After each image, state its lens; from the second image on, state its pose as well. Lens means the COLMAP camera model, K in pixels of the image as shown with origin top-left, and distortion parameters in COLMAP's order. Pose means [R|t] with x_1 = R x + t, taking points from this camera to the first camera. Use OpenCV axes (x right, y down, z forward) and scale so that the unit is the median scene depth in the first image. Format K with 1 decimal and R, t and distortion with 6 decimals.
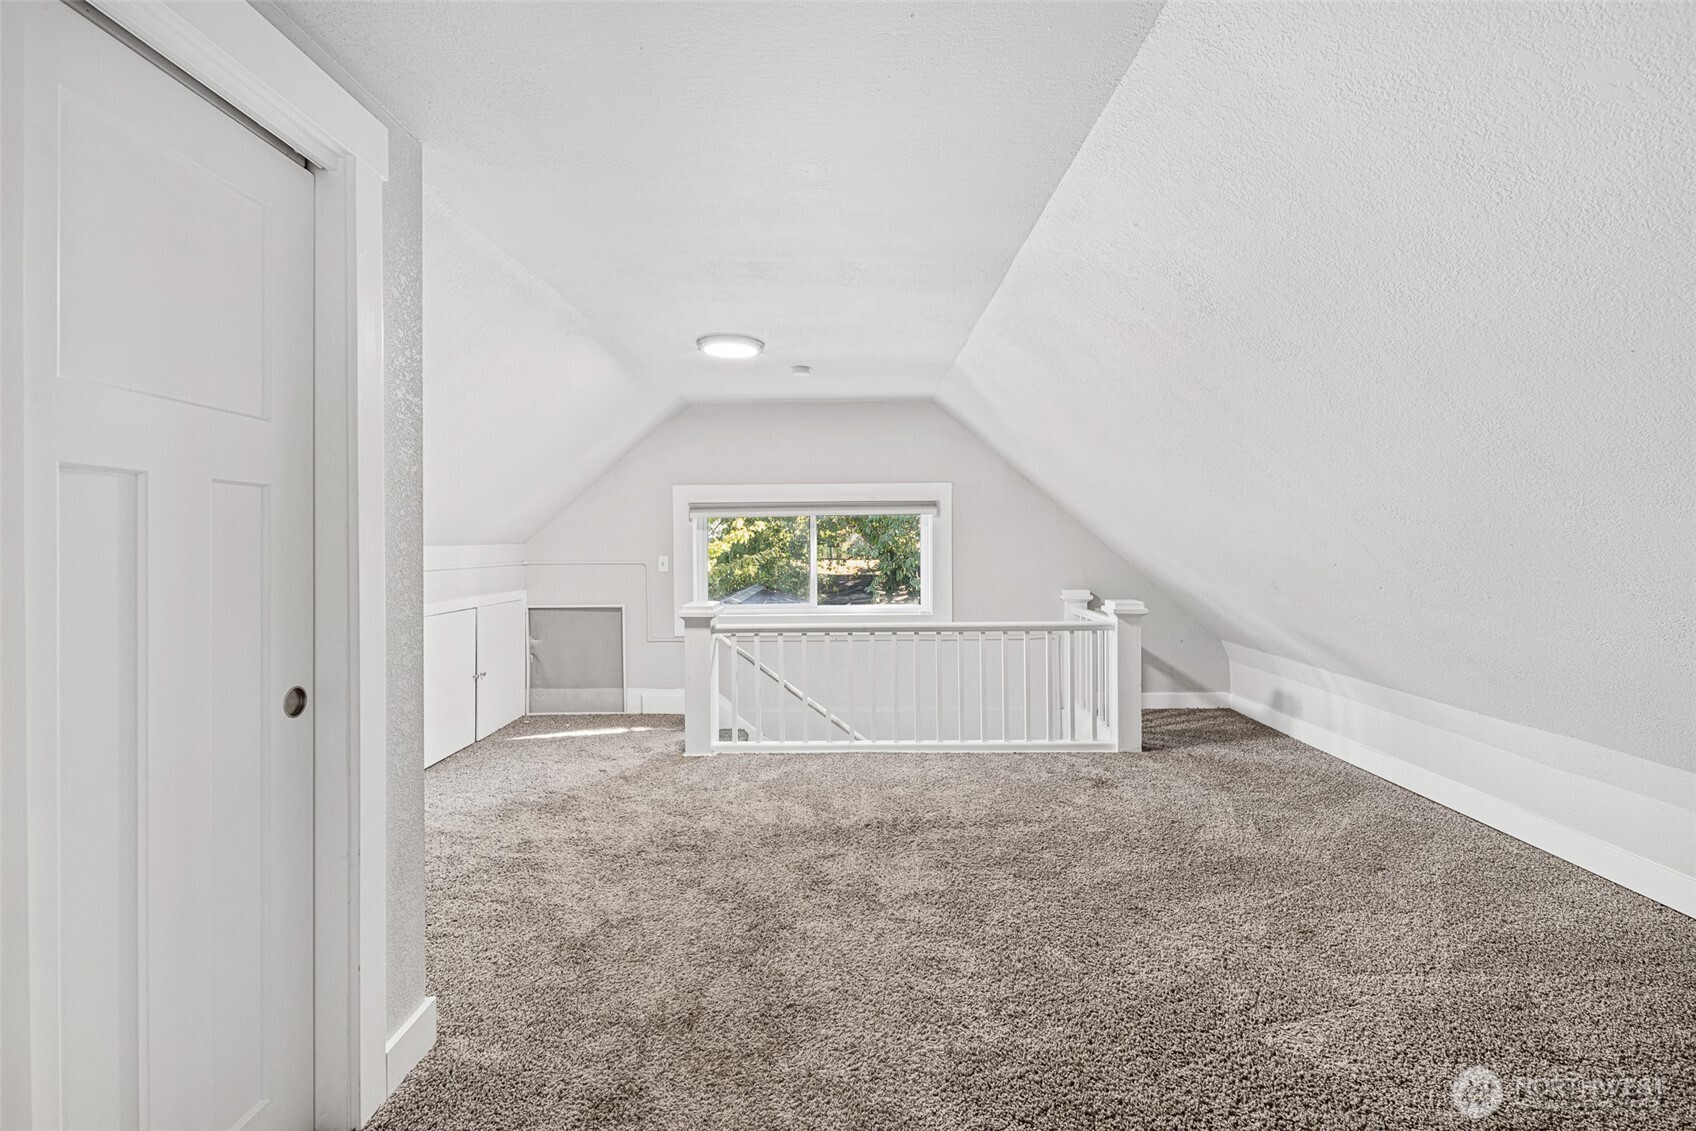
lens RADIAL K [[745.4, 0, 853.8], [0, 745.4, 551.0], [0, 0, 1]] dist [0.005113, -0.001288]
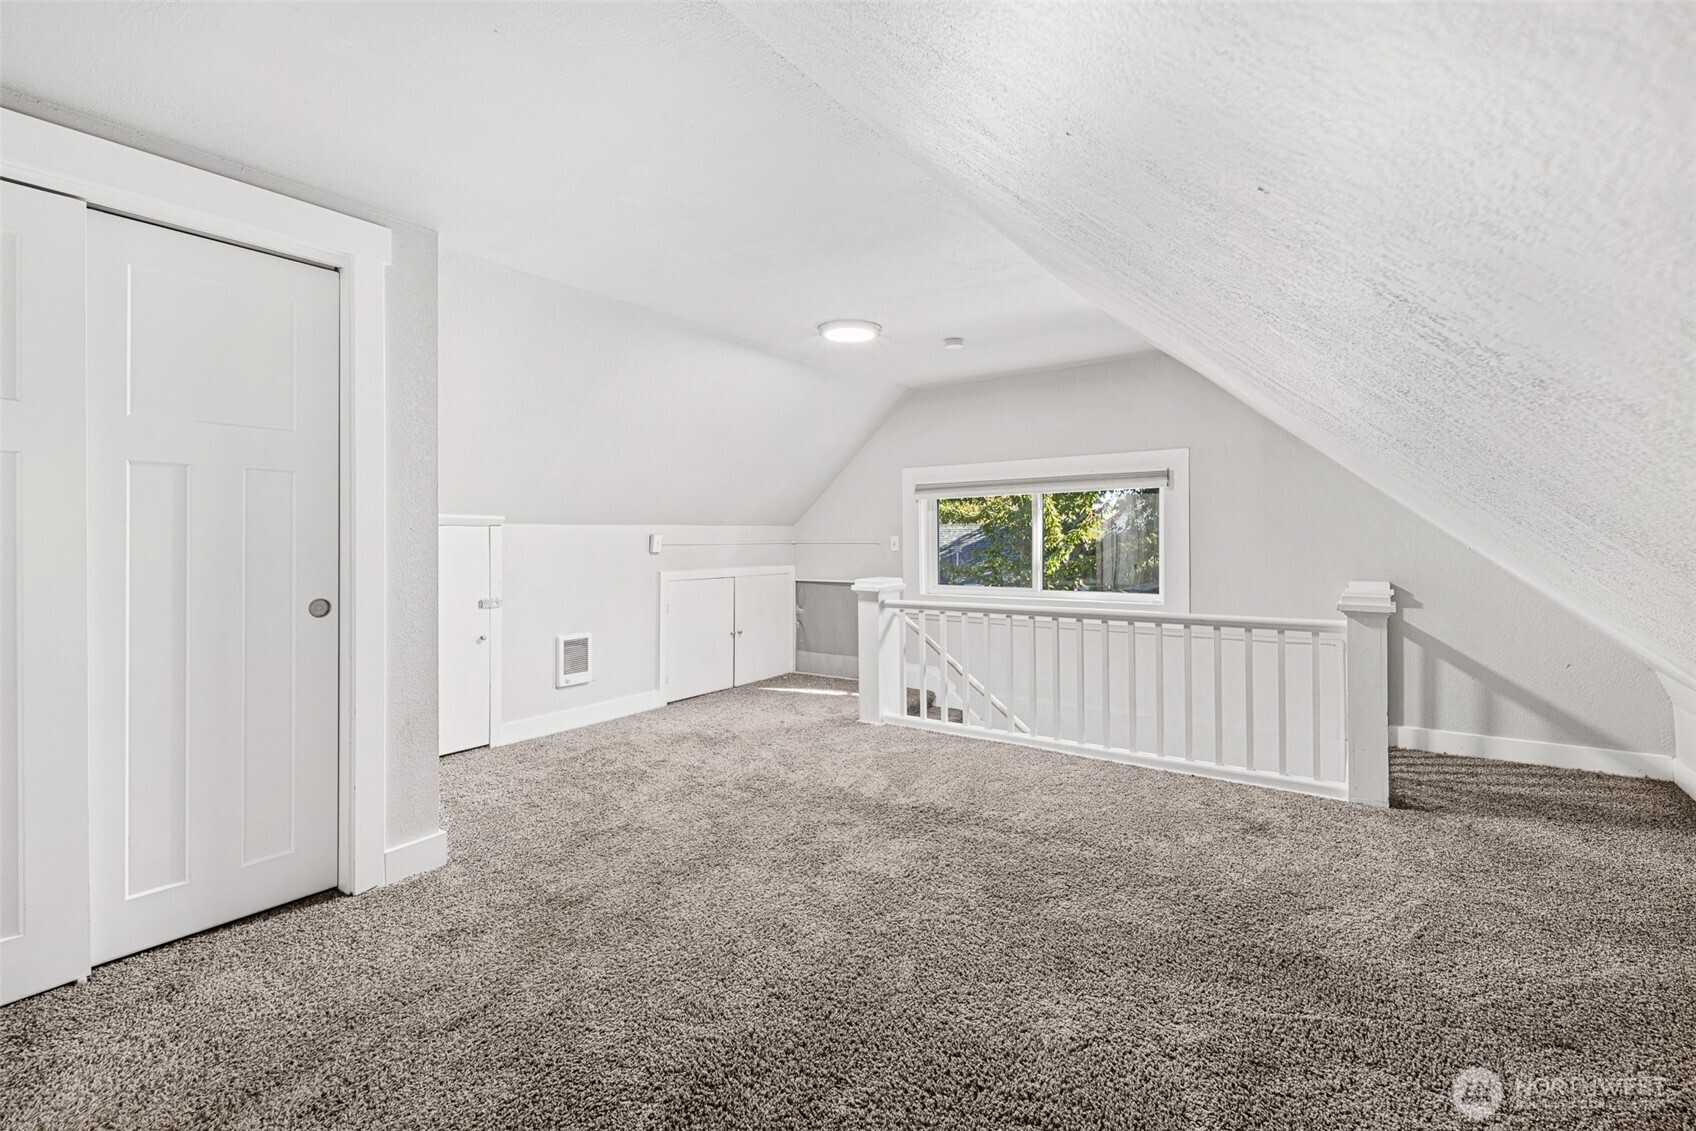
lens RADIAL K [[745.4, 0, 845.4], [0, 745.4, 539.5], [0, 0, 1]] dist [0.005113, -0.001288]
pose [[0.817364, 0.003006, -0.576114, 0.384131], [-0.005988, 0.999977, -0.003277, 0.019908], [0.576091, 0.006128, 0.817363, 0.123572]]
